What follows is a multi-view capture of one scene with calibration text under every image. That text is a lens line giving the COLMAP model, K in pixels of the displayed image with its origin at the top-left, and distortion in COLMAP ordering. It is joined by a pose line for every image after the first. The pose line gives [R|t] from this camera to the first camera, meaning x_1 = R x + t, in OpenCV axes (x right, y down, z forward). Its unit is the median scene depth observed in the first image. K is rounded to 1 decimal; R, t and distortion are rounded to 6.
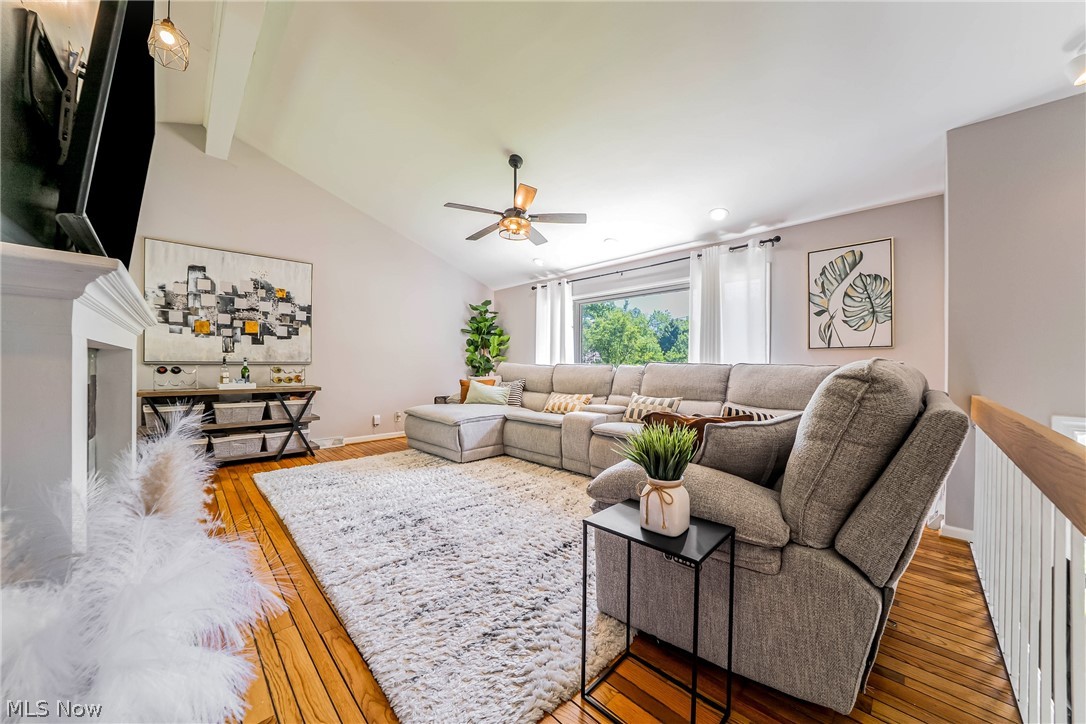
lens RADIAL K [[376.8, 0, 543.1], [0, 376.8, 366.3], [0, 0, 1]] dist [-0.024518, 0.002143]
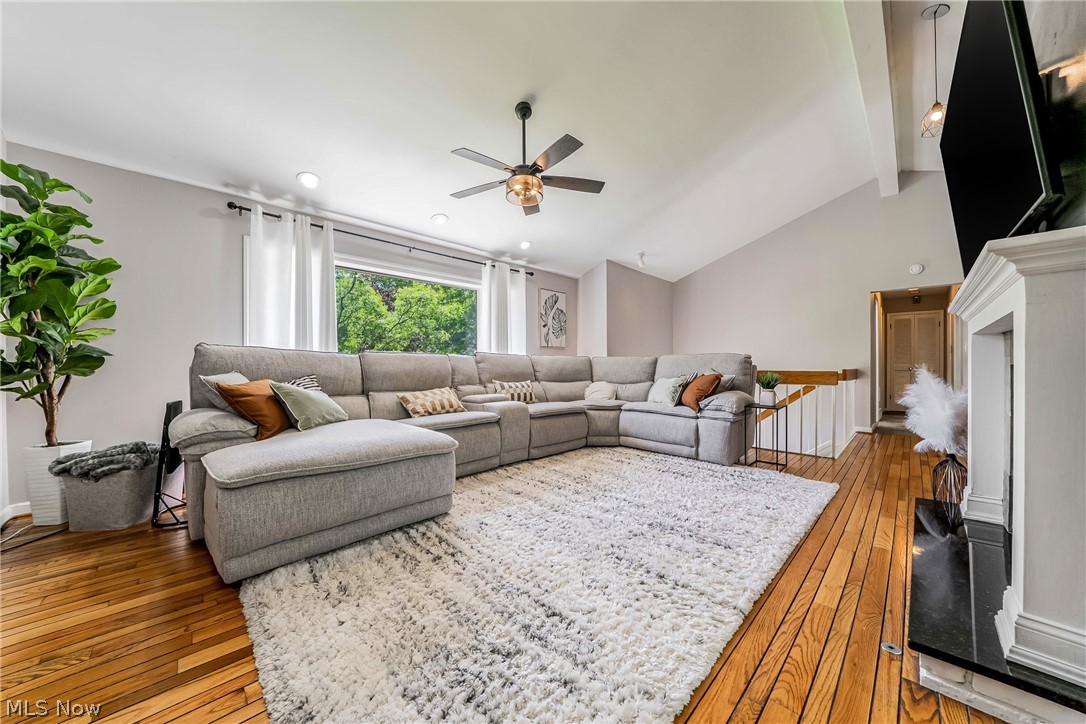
lens RADIAL K [[376.8, 0, 539.3], [0, 376.8, 365.8], [0, 0, 1]] dist [-0.024518, 0.002143]
pose [[0.001906, -0.013638, 0.999905, -0.825903], [-0.002437, 0.999904, 0.013642, 0.013161], [-0.999995, -0.002463, 0.001872, 0.858619]]
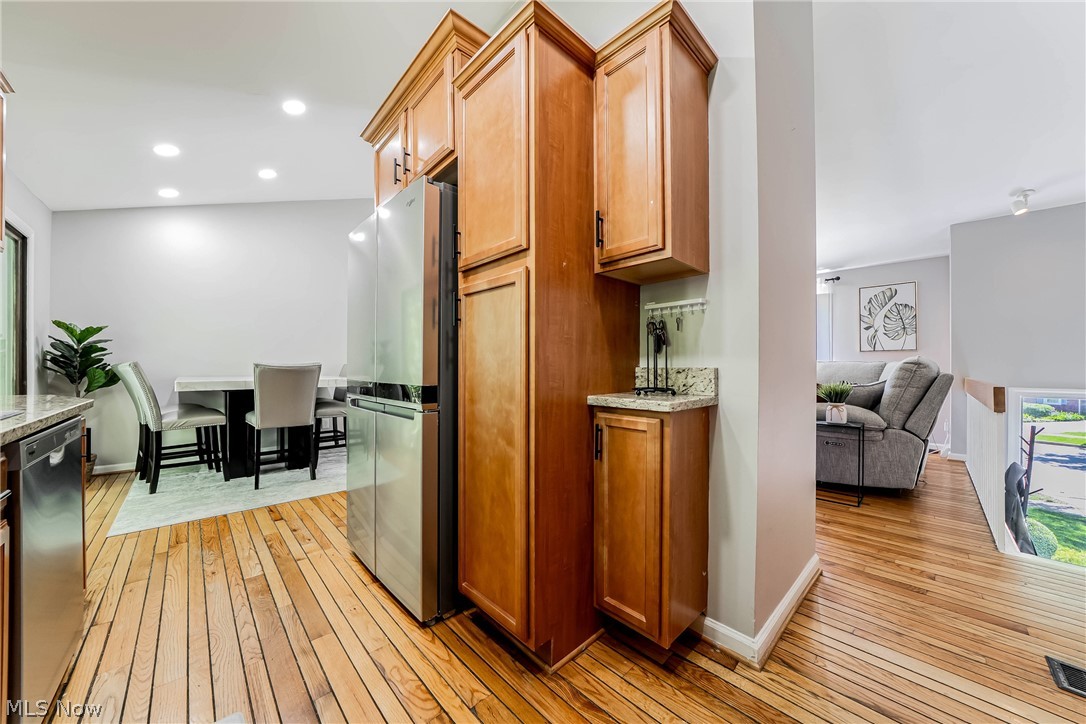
lens RADIAL K [[376.8, 0, 544.9], [0, 376.8, 369.4], [0, 0, 1]] dist [-0.024518, 0.002143]
pose [[0.999899, -0.005892, -0.012904, -0.472102], [0.005861, 0.999980, -0.002453, 0.018495], [0.012918, 0.002377, 0.999914, -0.449813]]
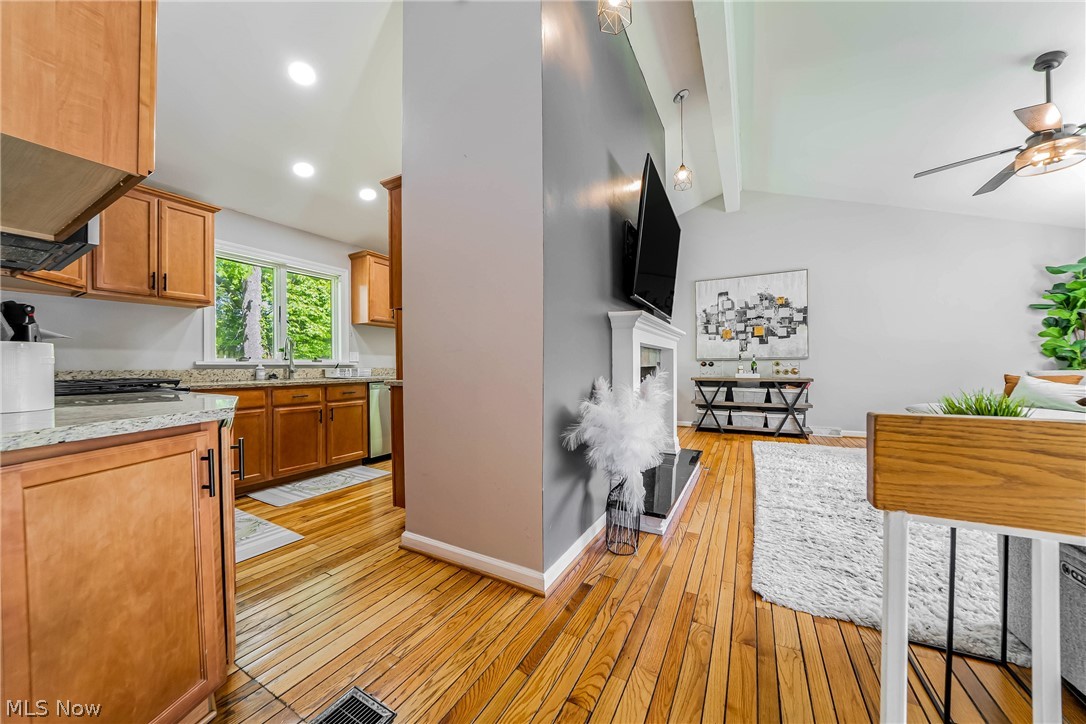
lens RADIAL K [[376.8, 0, 549.9], [0, 376.8, 371.7], [0, 0, 1]] dist [-0.024518, 0.002143]
pose [[0.303404, 0.003243, -0.952856, 0.254457], [0.006611, 0.999963, 0.005508, 0.026488], [0.952839, -0.007970, 0.303371, -0.095989]]
